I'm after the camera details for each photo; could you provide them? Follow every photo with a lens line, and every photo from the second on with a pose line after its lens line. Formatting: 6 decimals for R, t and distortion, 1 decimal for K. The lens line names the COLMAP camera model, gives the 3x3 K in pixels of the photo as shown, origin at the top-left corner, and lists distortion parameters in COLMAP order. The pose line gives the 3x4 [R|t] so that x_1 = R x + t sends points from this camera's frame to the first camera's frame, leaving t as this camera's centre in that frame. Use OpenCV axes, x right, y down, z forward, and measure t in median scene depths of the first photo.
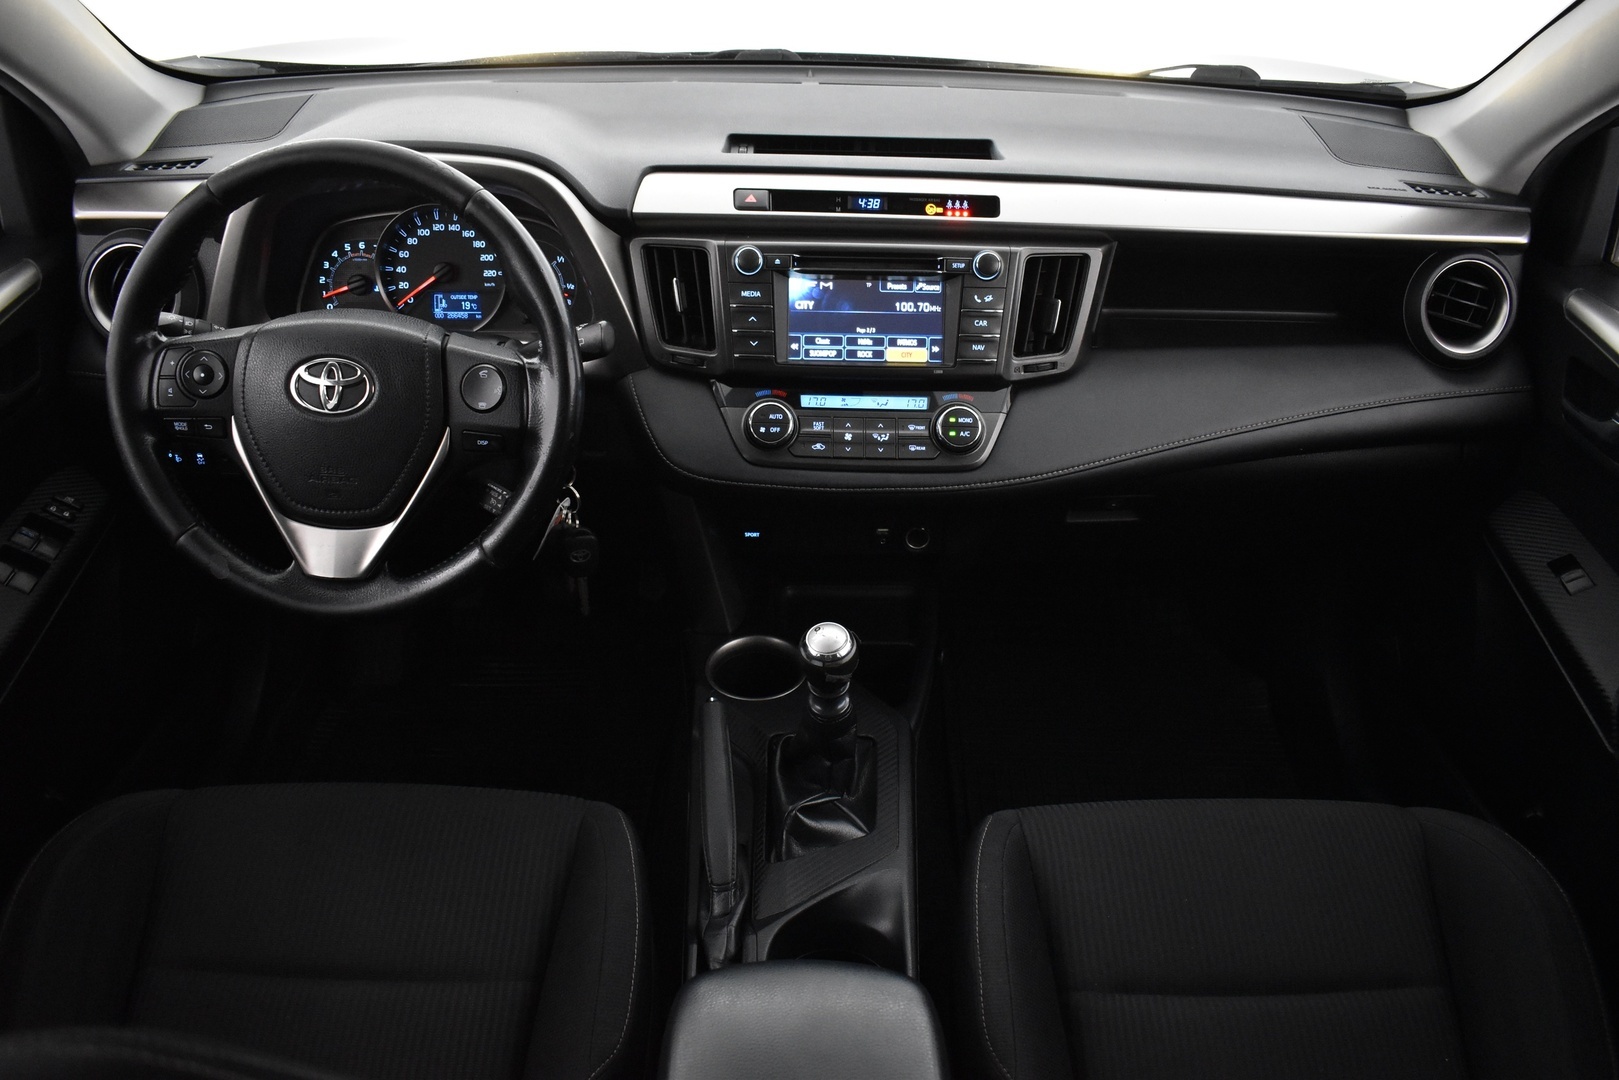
lens RADIAL K [[1283.6, 0, 811.8], [0, 1283.6, 542.0], [0, 0, 1]] dist [-0.054732, -0.024468]
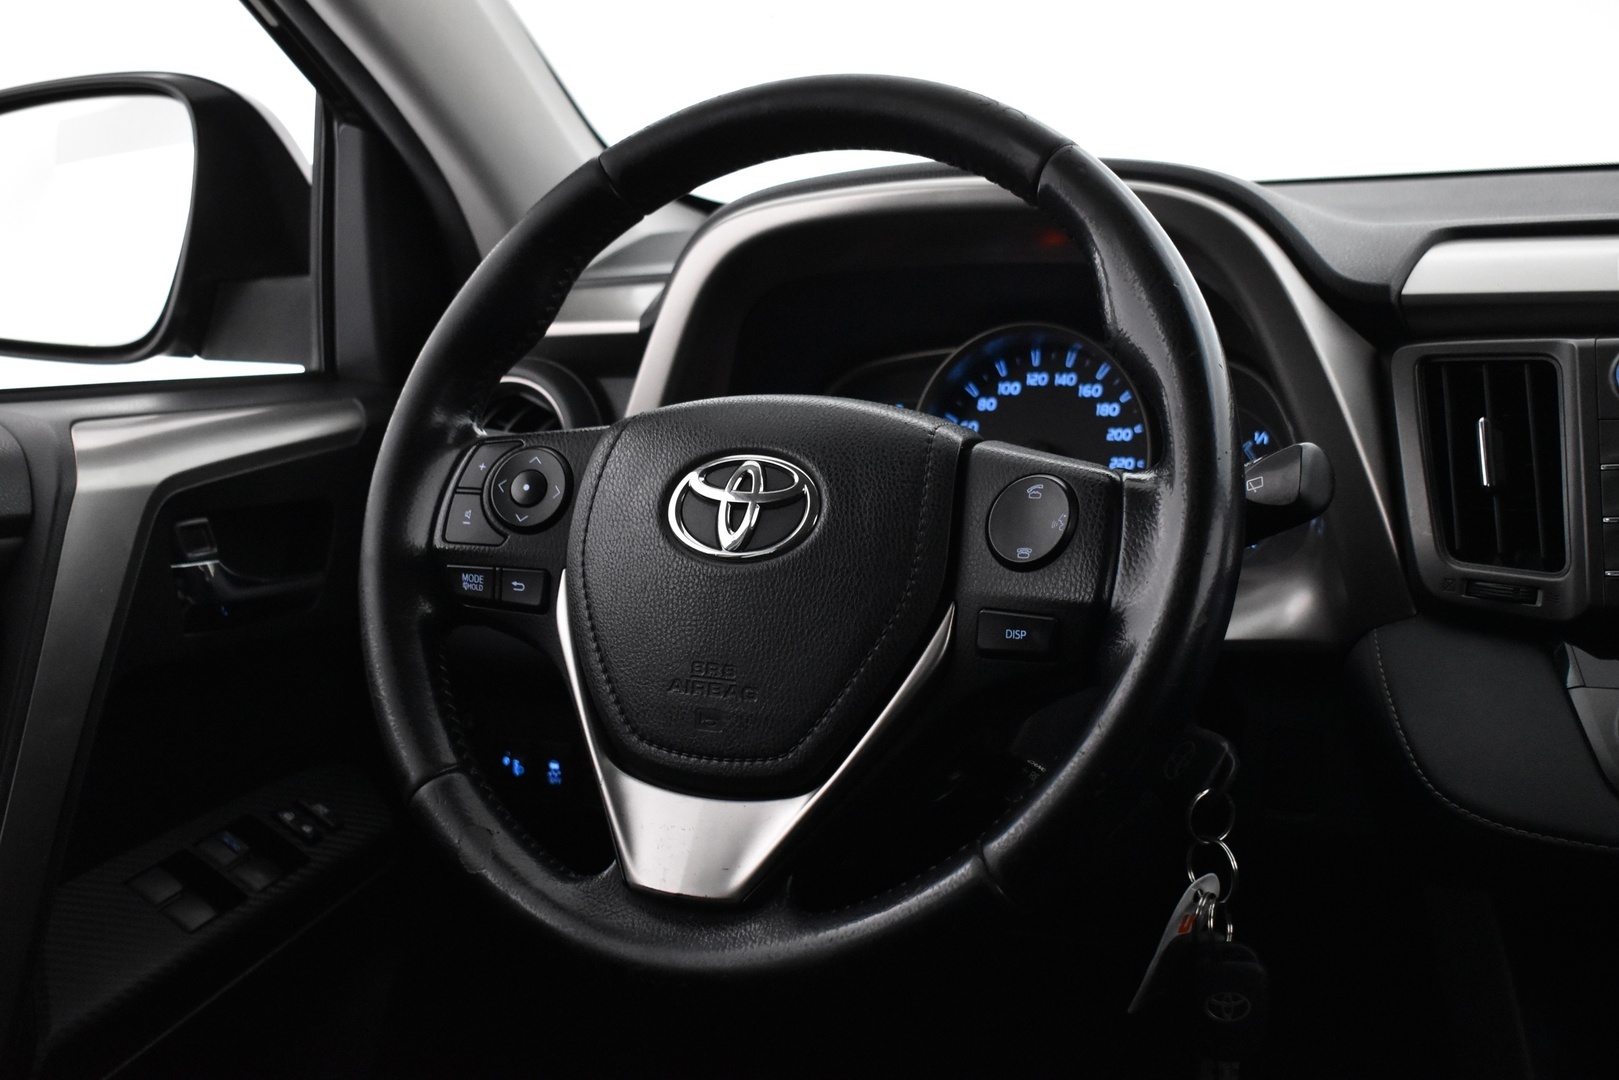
lens RADIAL K [[2194.7, 0, 813.4], [0, 2194.7, 539.5], [0, 0, 1]] dist [-0.066793, 0.000000]
pose [[0.900516, 0.010421, -0.434699, 0.023891], [-0.175758, 0.923129, -0.341968, 0.175919], [0.397719, 0.384349, 0.833124, 0.286514]]
